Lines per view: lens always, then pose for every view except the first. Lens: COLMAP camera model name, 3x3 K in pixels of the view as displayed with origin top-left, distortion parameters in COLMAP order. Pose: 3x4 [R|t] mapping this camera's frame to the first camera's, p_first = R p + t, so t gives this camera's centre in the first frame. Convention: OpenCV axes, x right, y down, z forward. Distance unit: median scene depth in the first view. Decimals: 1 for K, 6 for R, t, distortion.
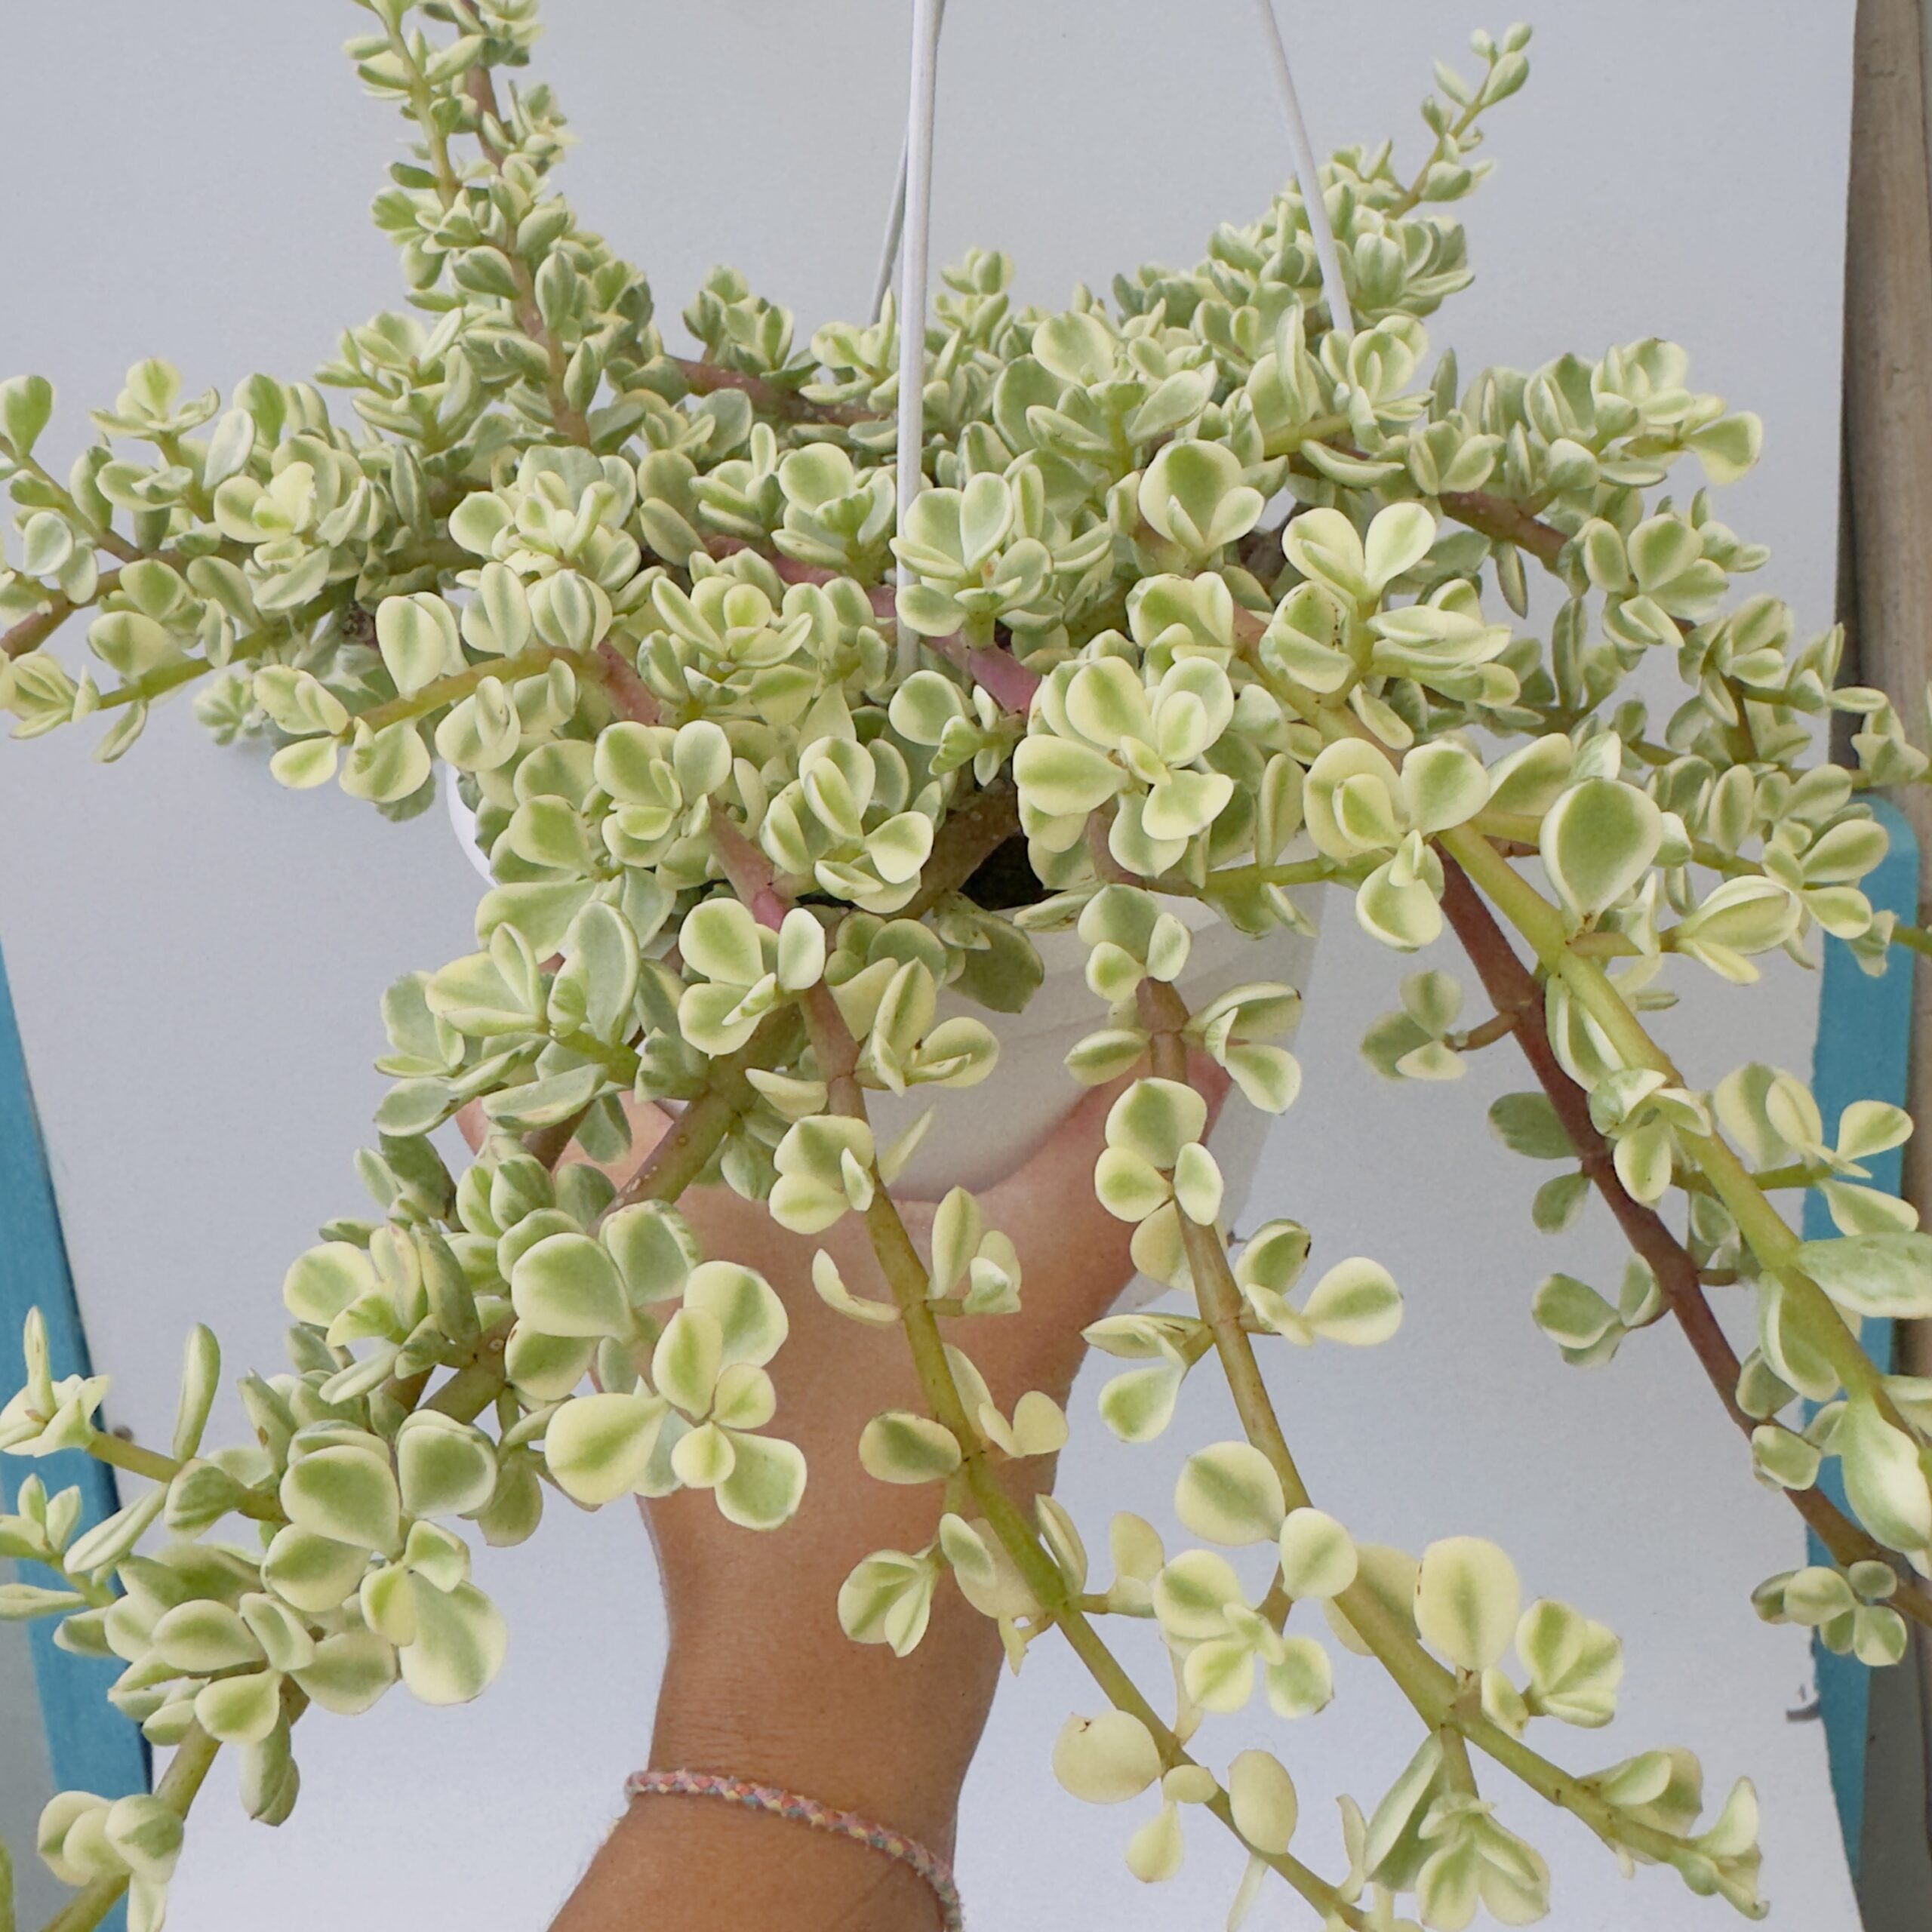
lens RADIAL K [[1888.0, 0, 929.9], [0, 1888.0, 960.7], [0, 0, 1]] dist [-0.064221, 0.000000]
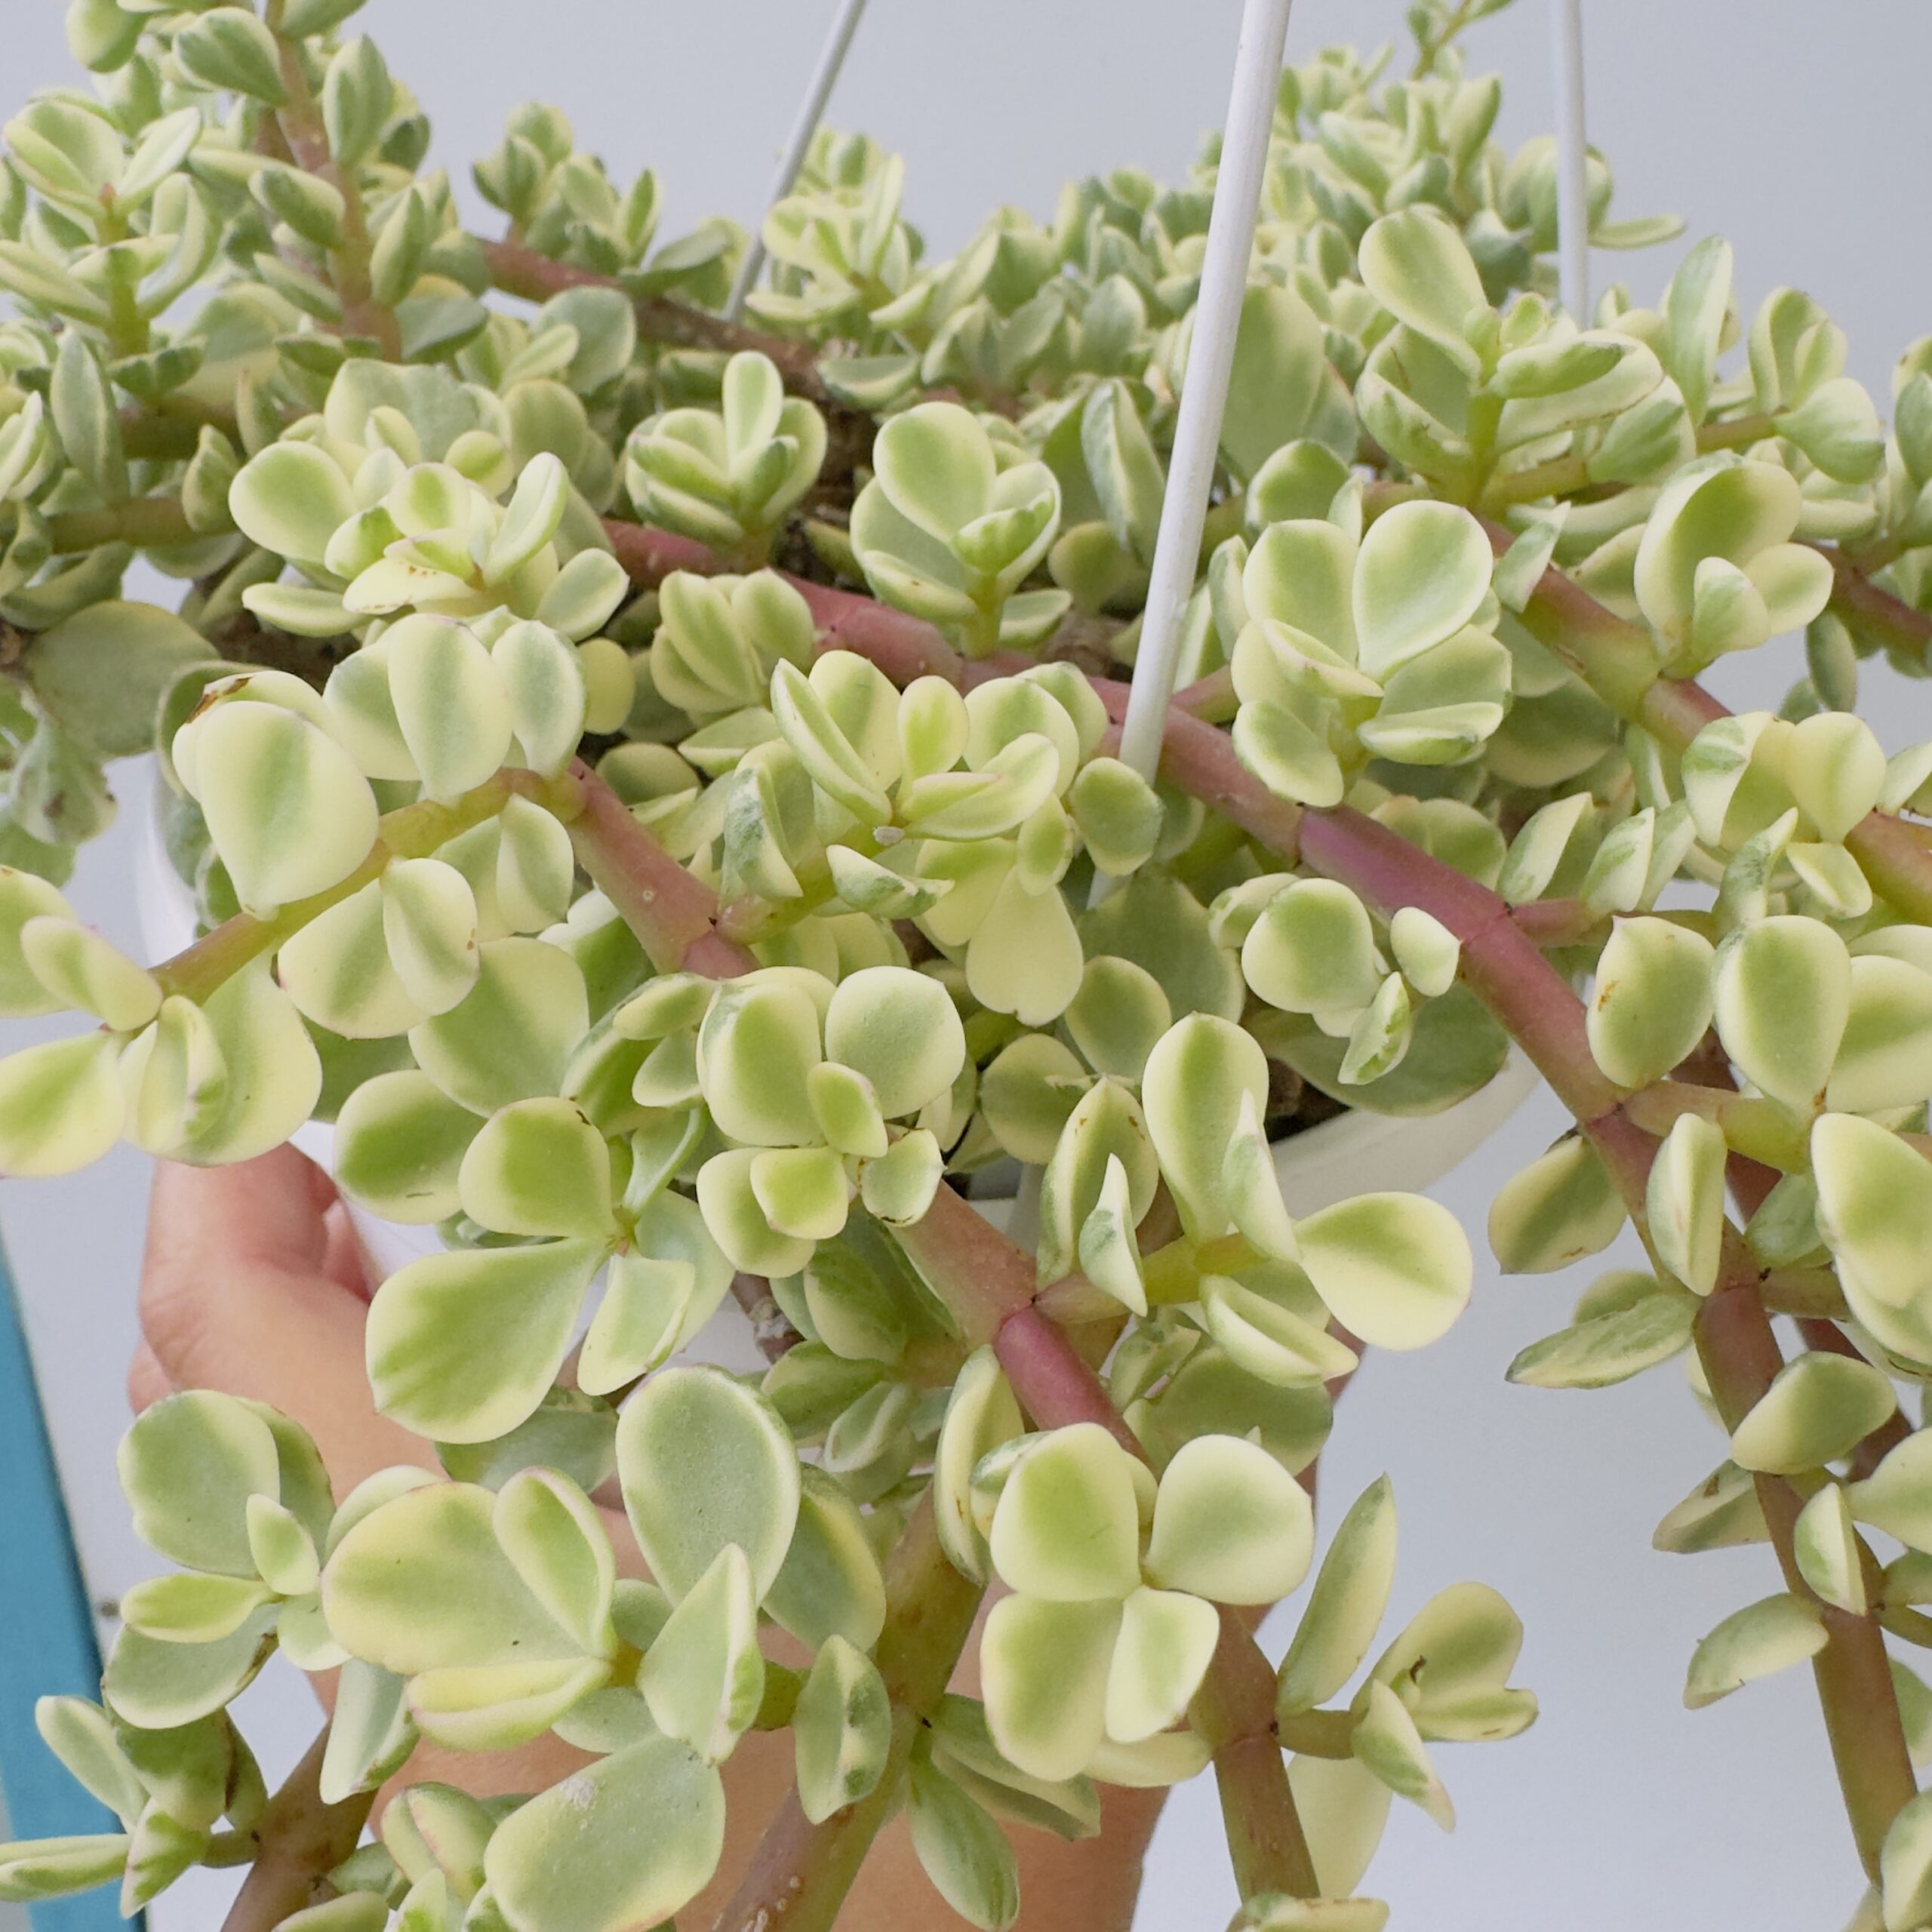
lens RADIAL K [[1888.0, 0, 980.0], [0, 1888.0, 897.1], [0, 0, 1]] dist [-0.064221, 0.000000]
pose [[0.961654, 0.004752, 0.274226, -0.178491], [-0.005465, 0.999983, 0.001838, -0.111080], [-0.274213, -0.003266, 0.961663, 0.394956]]
